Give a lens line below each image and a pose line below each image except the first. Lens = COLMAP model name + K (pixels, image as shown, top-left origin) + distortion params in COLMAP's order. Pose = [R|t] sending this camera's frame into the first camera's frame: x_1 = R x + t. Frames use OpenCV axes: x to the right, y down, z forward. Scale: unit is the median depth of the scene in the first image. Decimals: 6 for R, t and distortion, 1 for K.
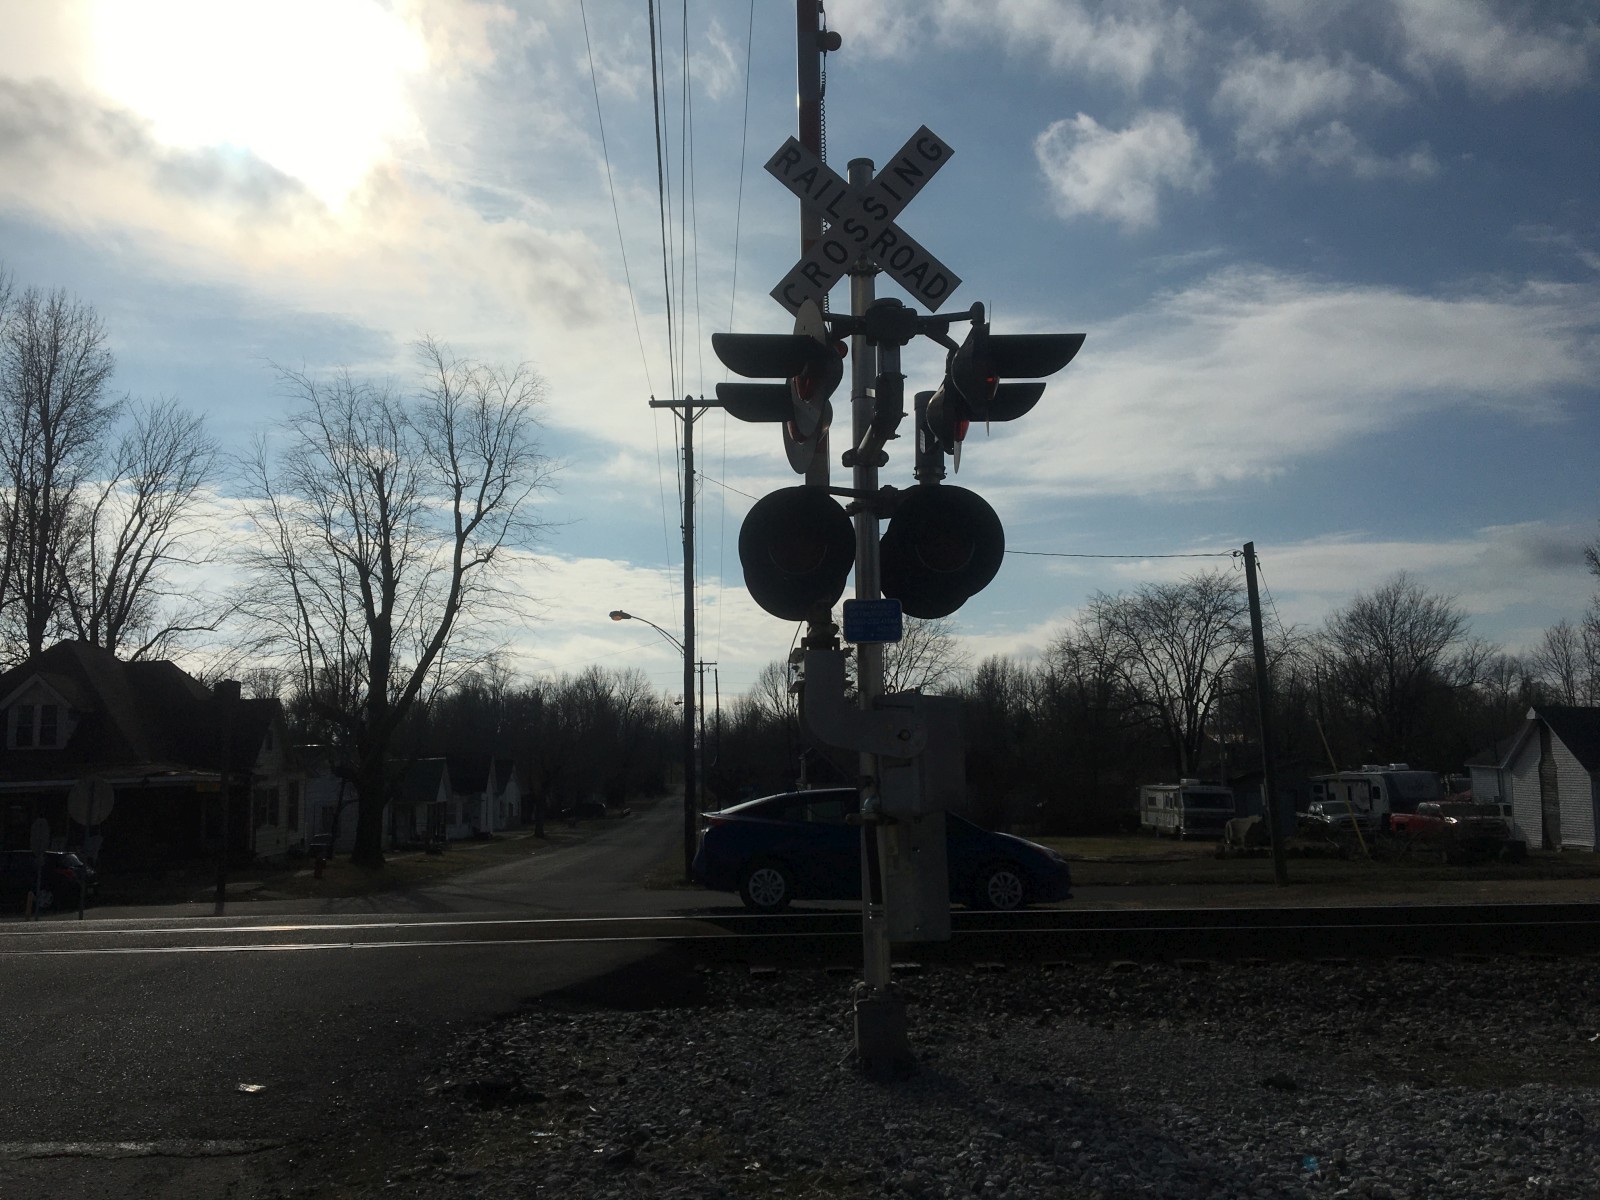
lens RADIAL K [[1312.0, 0, 807.5], [0, 1312.0, 600.4], [0, 0, 1]] dist [0.041430, -0.082109]
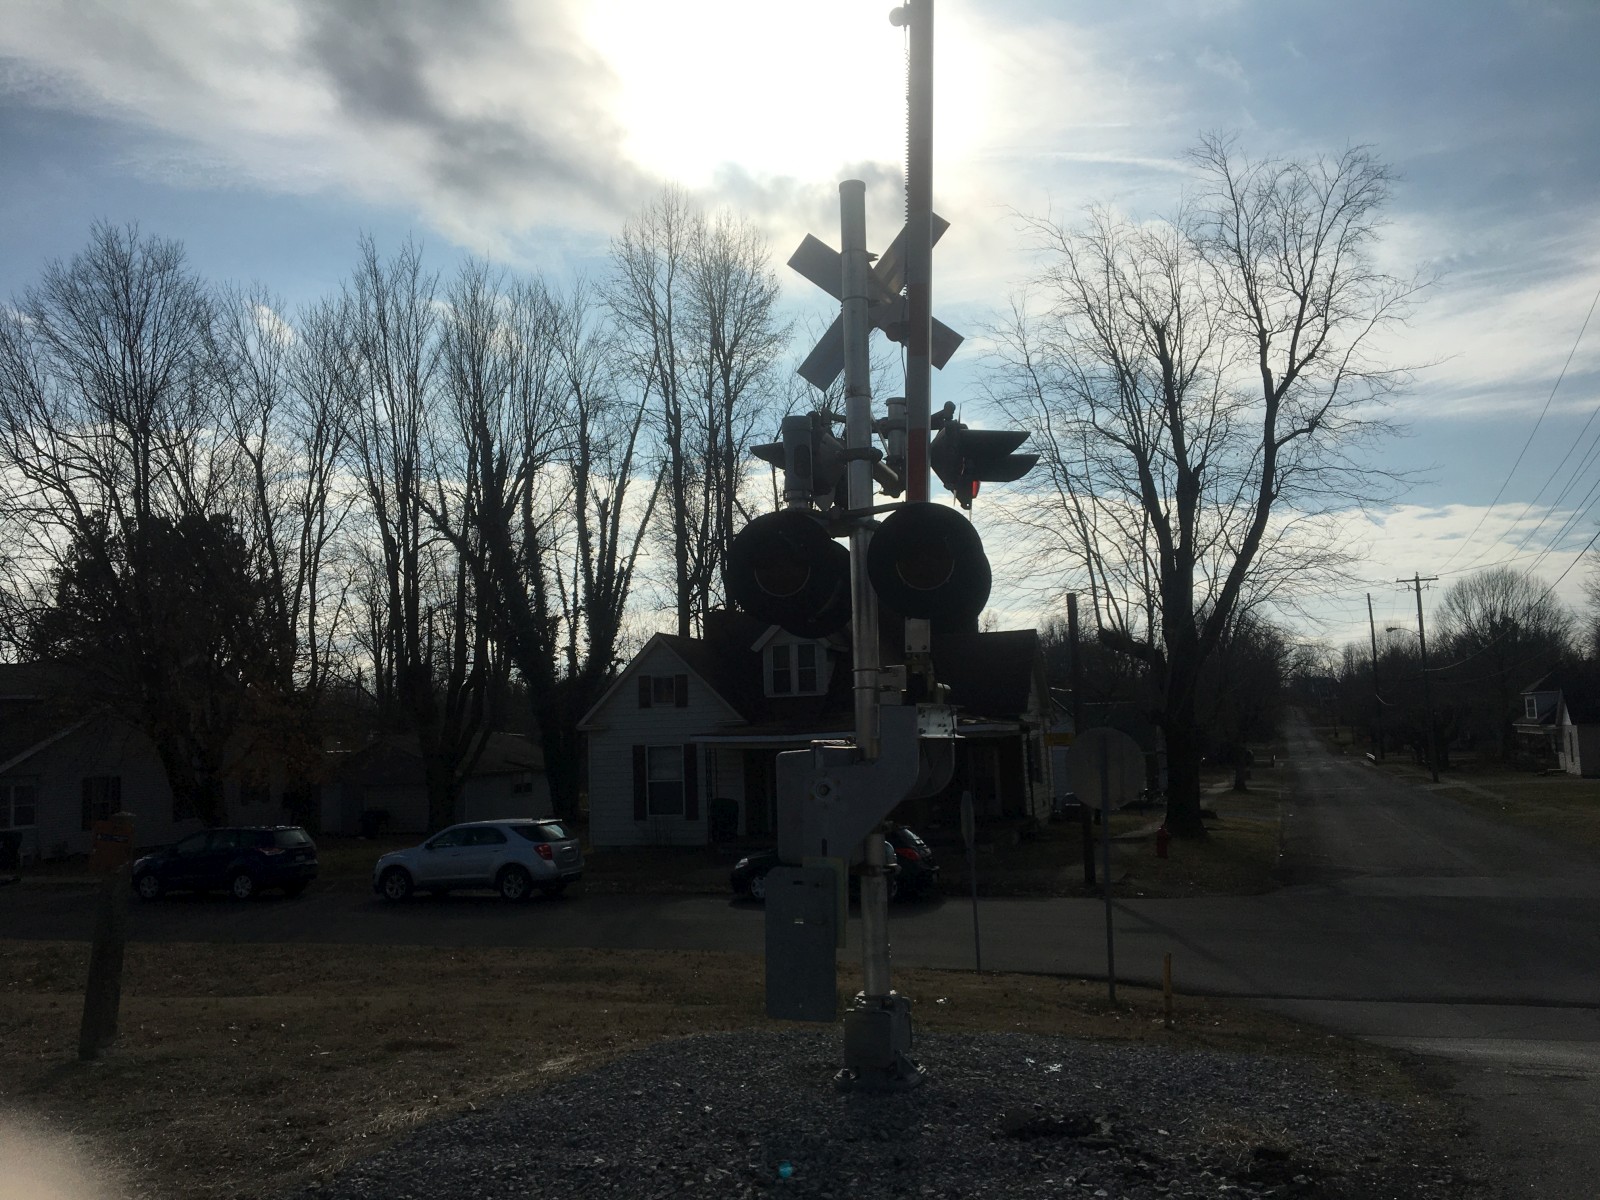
lens RADIAL K [[1312.0, 0, 787.3], [0, 1312.0, 600.9], [0, 0, 1]] dist [0.041430, -0.082109]
pose [[0.912027, -0.054071, -0.406551, -0.489198], [0.070993, 0.997121, 0.026644, 0.056749], [0.403940, -0.053162, 0.913239, 0.448824]]
